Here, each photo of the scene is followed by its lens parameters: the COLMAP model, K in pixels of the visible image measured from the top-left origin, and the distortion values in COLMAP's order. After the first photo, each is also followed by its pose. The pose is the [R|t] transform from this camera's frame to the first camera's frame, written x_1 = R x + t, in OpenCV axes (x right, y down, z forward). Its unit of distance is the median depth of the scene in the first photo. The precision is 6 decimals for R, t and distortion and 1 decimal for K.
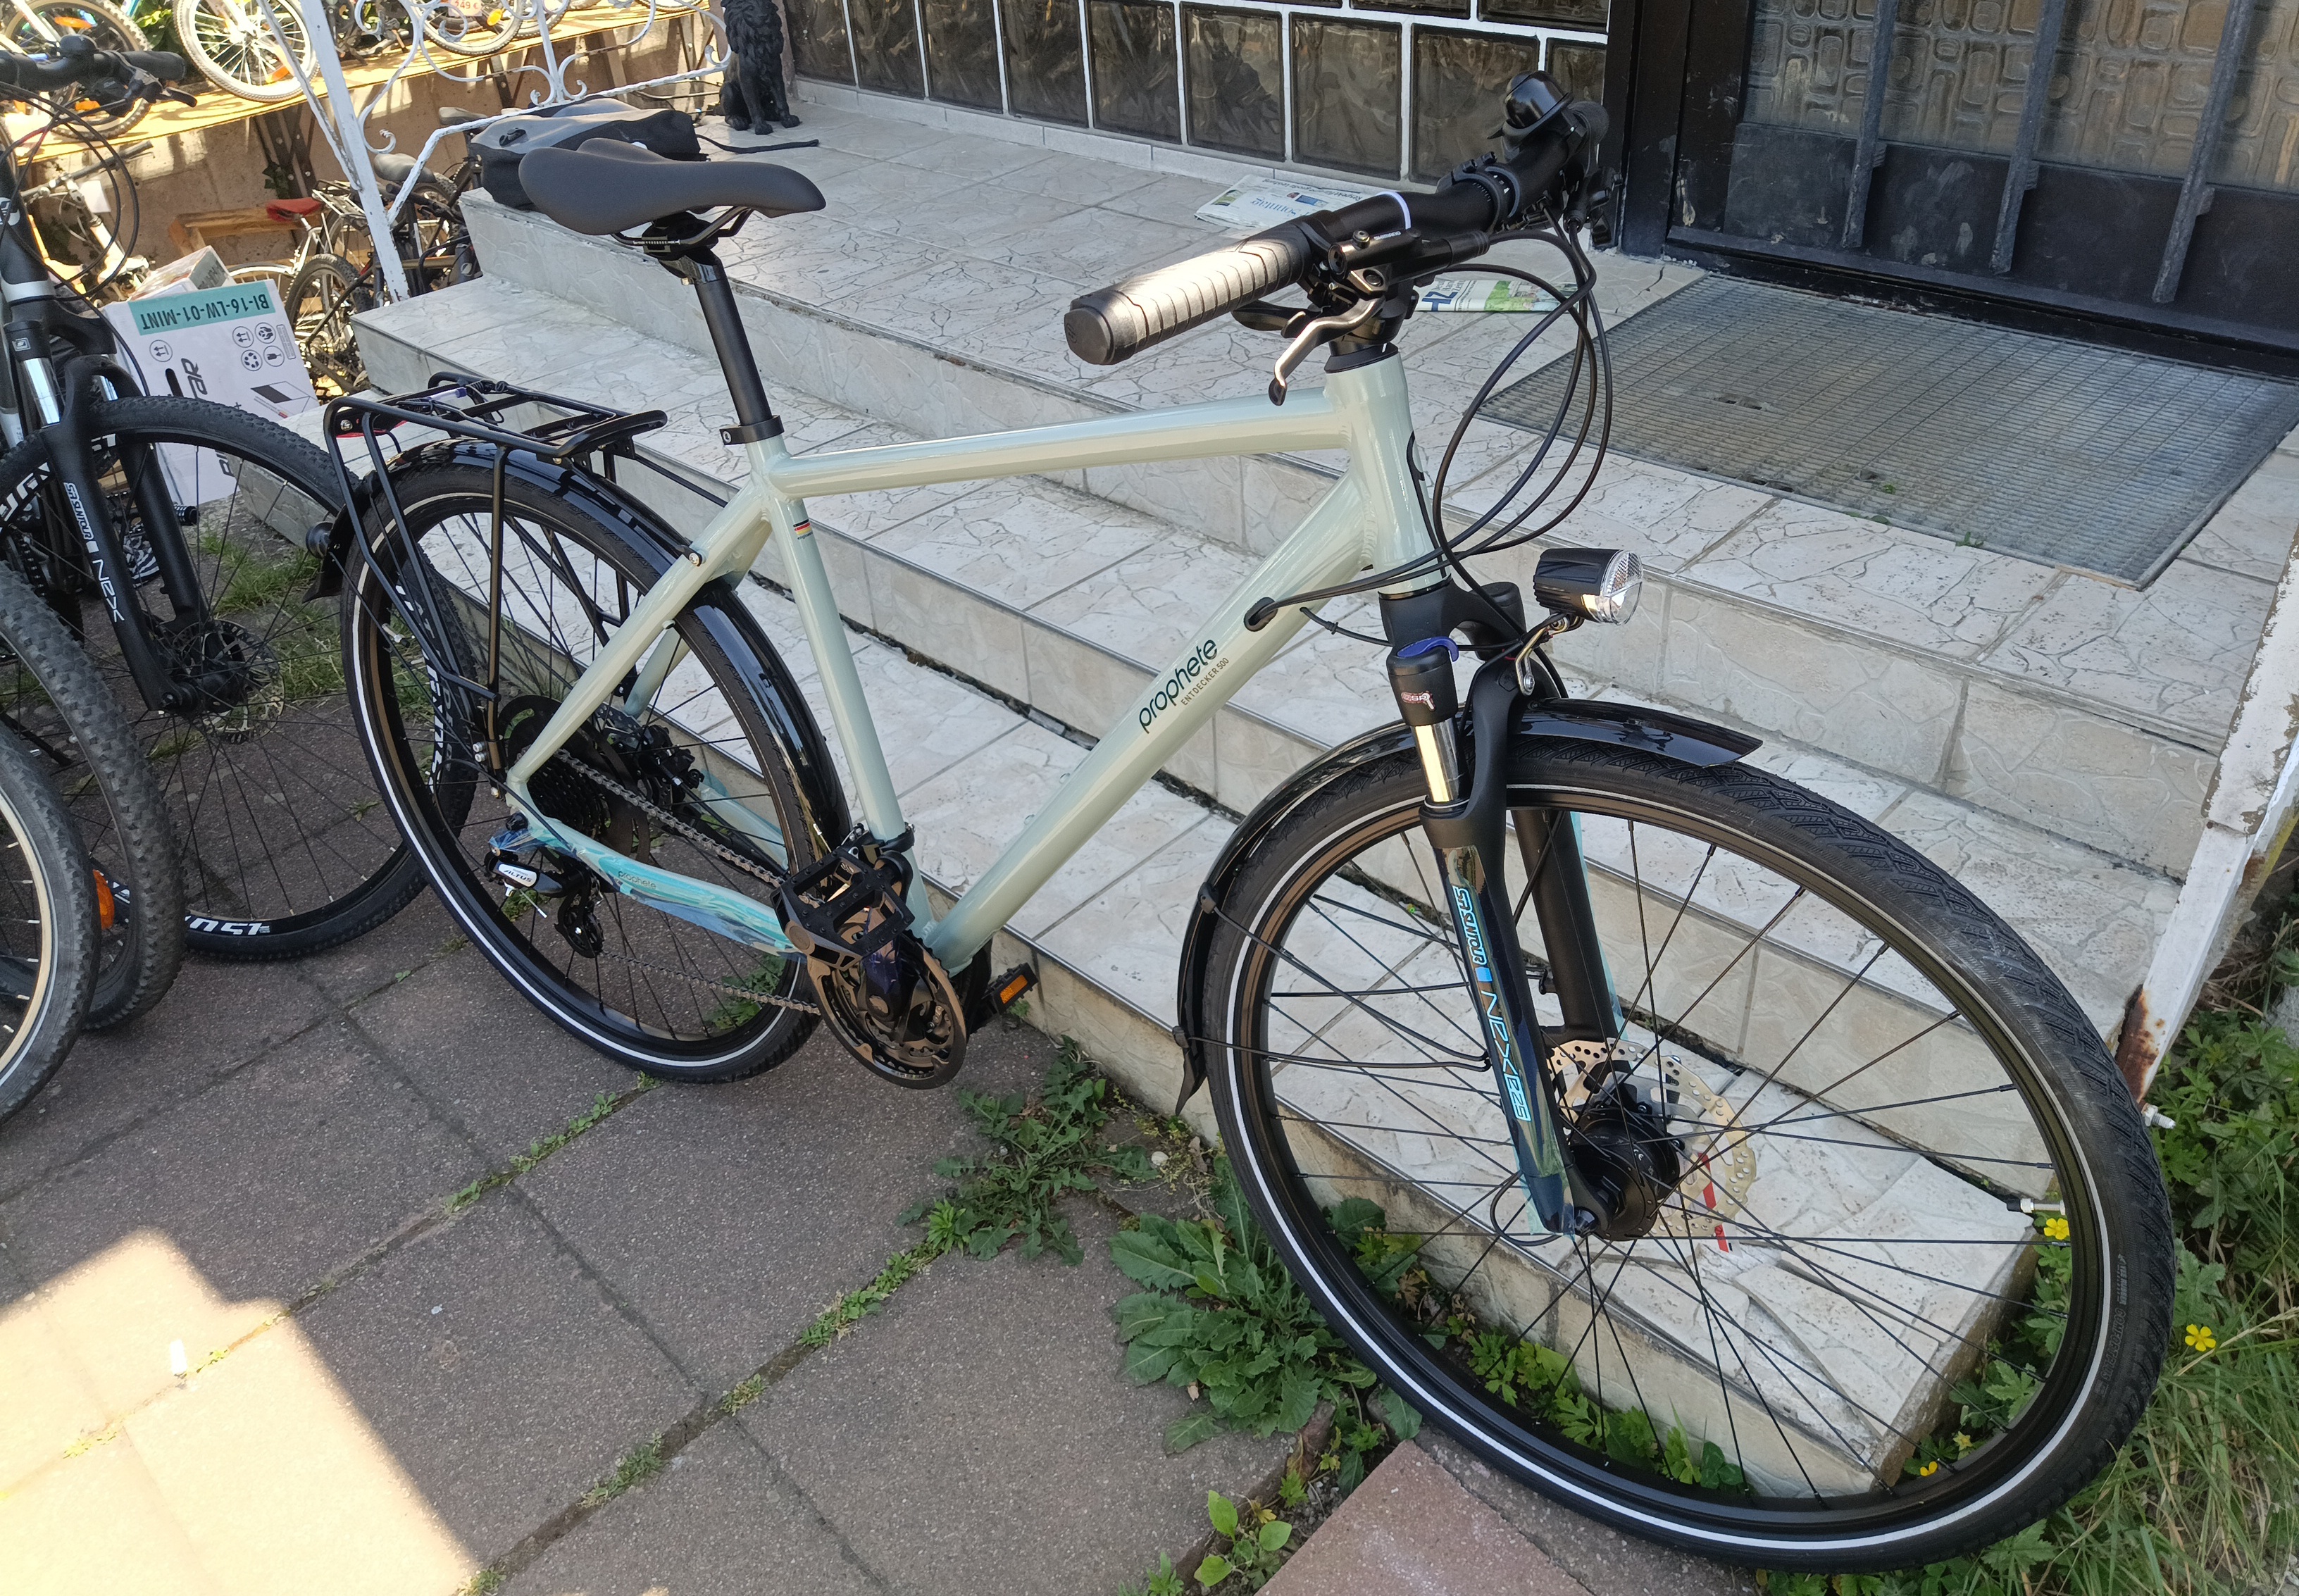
lens RADIAL K [[1698.4, 0, 1137.0], [0, 1698.4, 775.8], [0, 0, 1]] dist [0.078709, -0.122601]
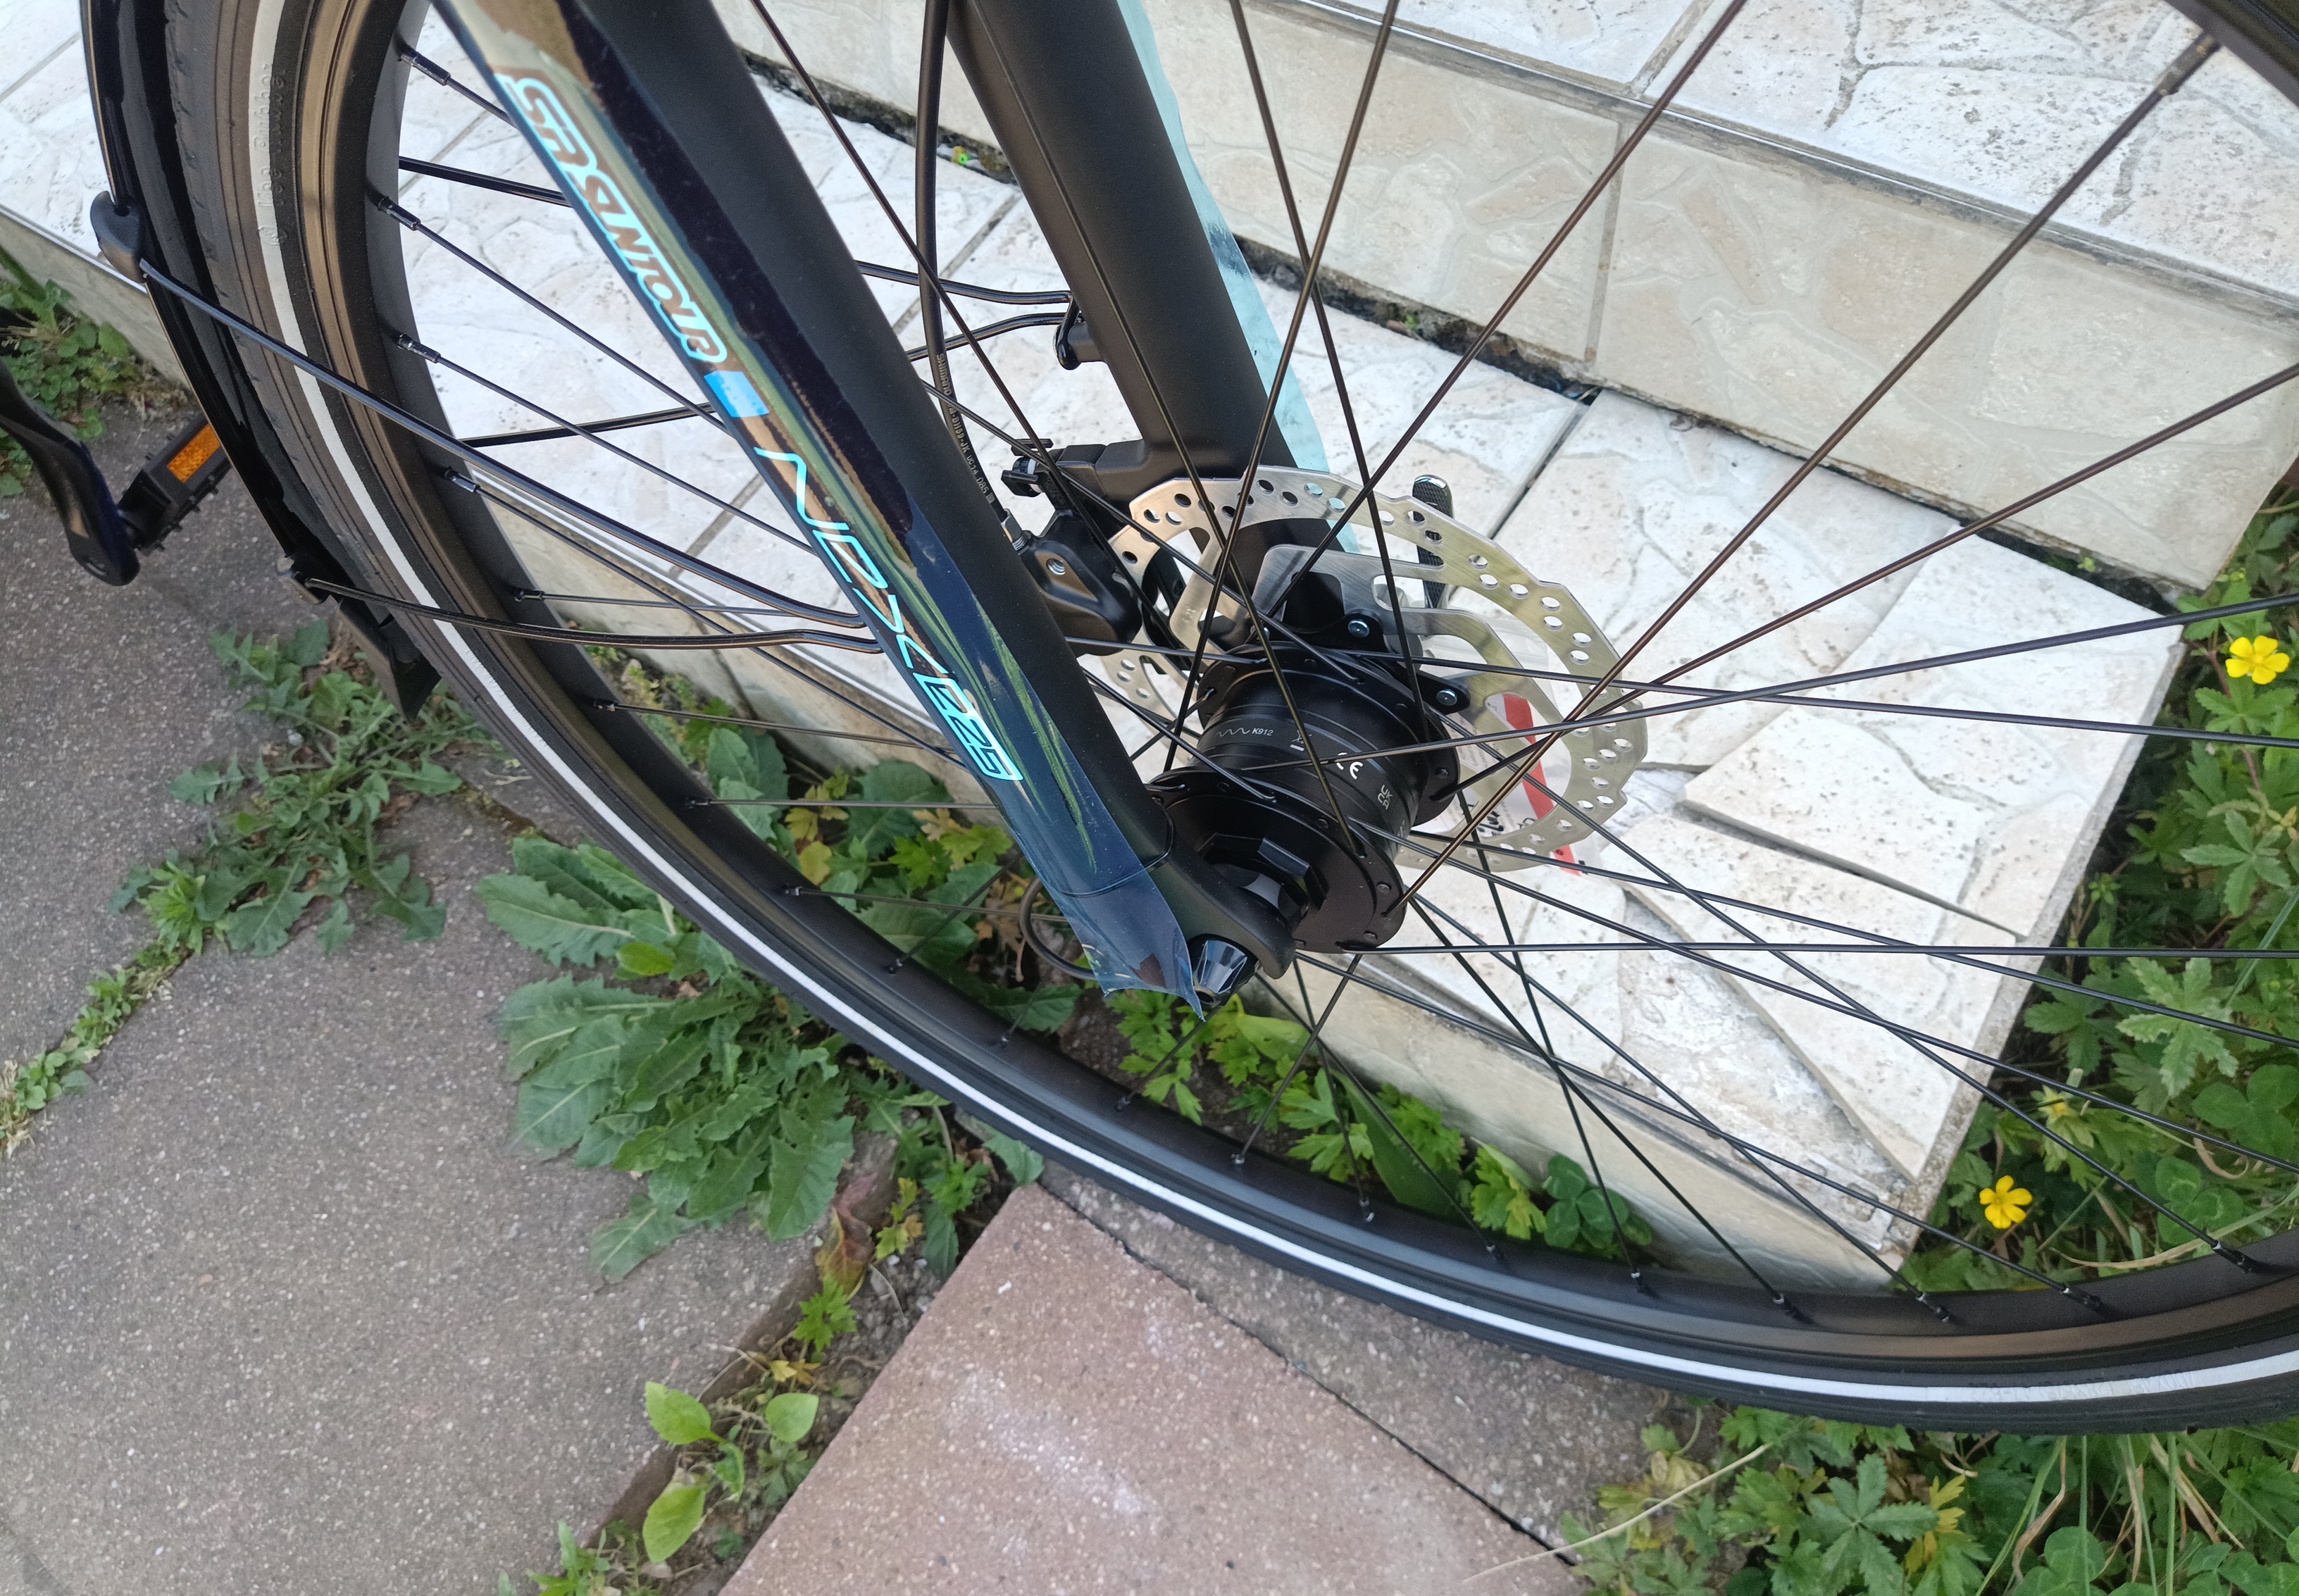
lens RADIAL K [[1698.4, 0, 1143.1], [0, 1698.4, 773.3], [0, 0, 1]] dist [0.078709, -0.122601]
pose [[0.982844, -0.177804, 0.049033, 0.172073], [0.142578, 0.901068, 0.409570, 0.046085], [-0.117005, -0.395552, 0.910960, 0.495702]]
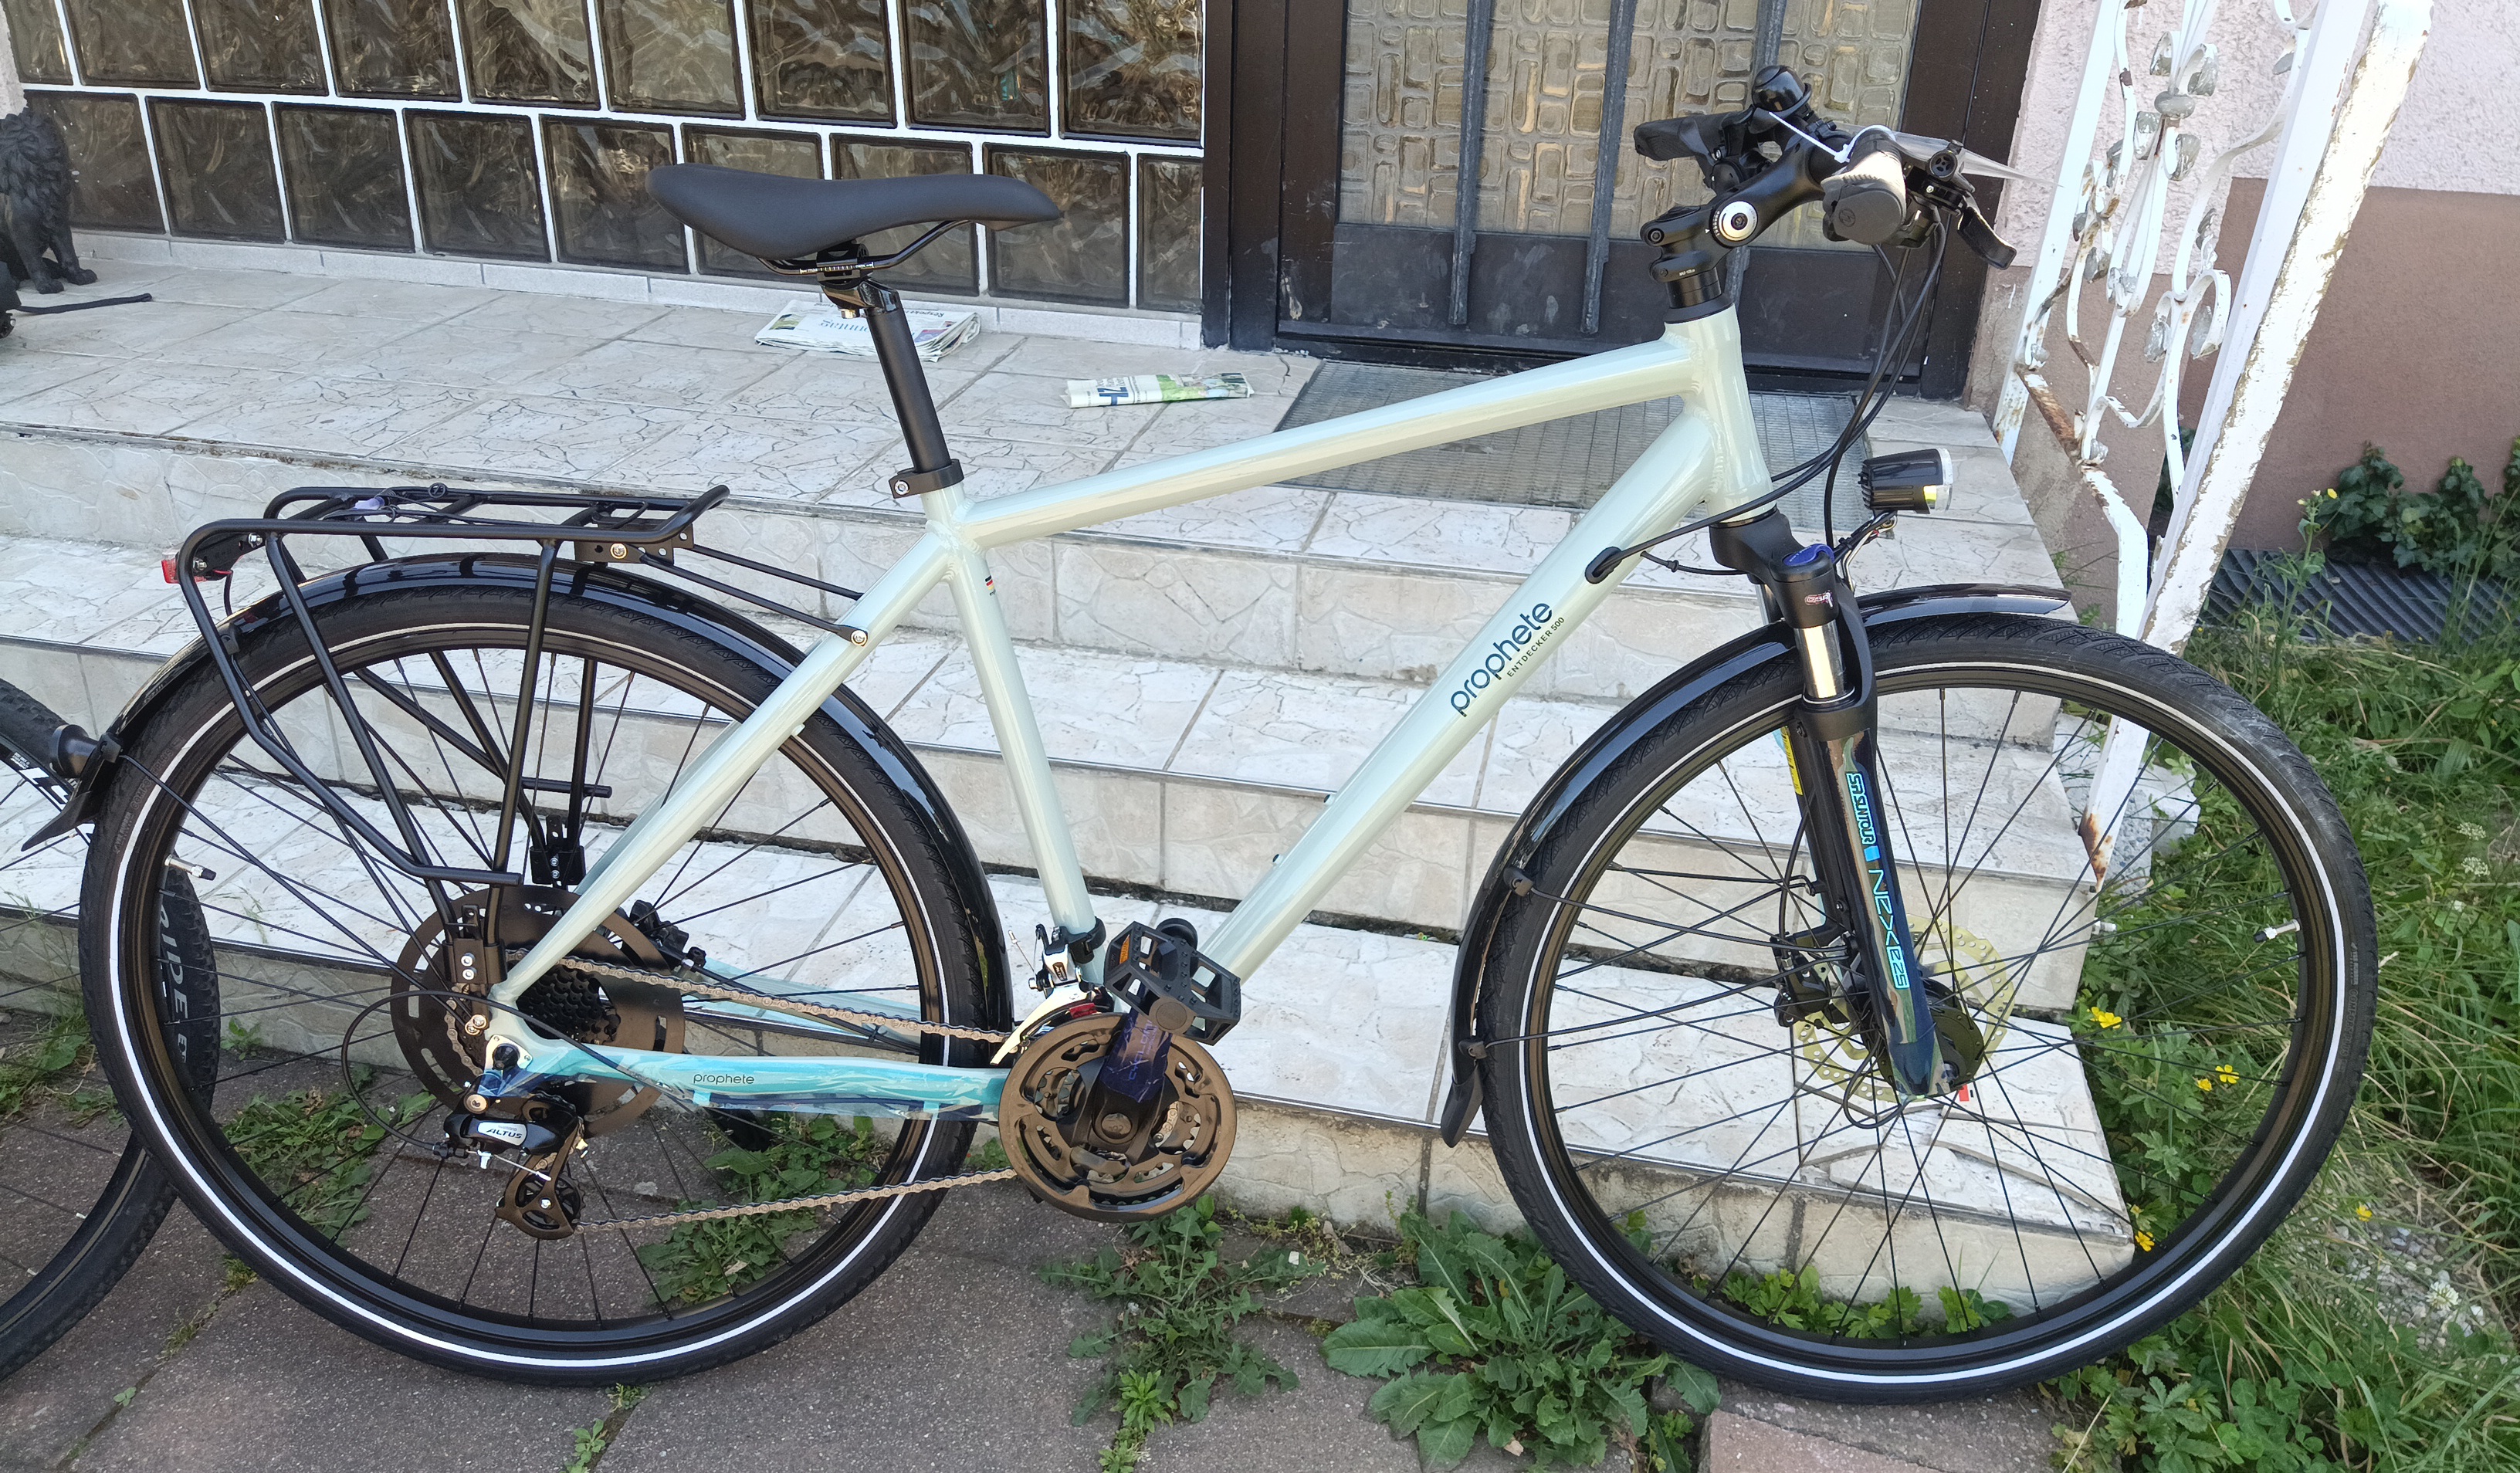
lens RADIAL K [[1861.4, 0, 1253.0], [0, 1861.4, 712.9], [0, 0, 1]] dist [0.080245, -0.119135]
pose [[0.836511, -0.145430, 0.528299, -0.522666], [0.230816, 0.967946, -0.099020, 0.040090], [-0.496964, 0.204771, 0.843265, 0.120261]]
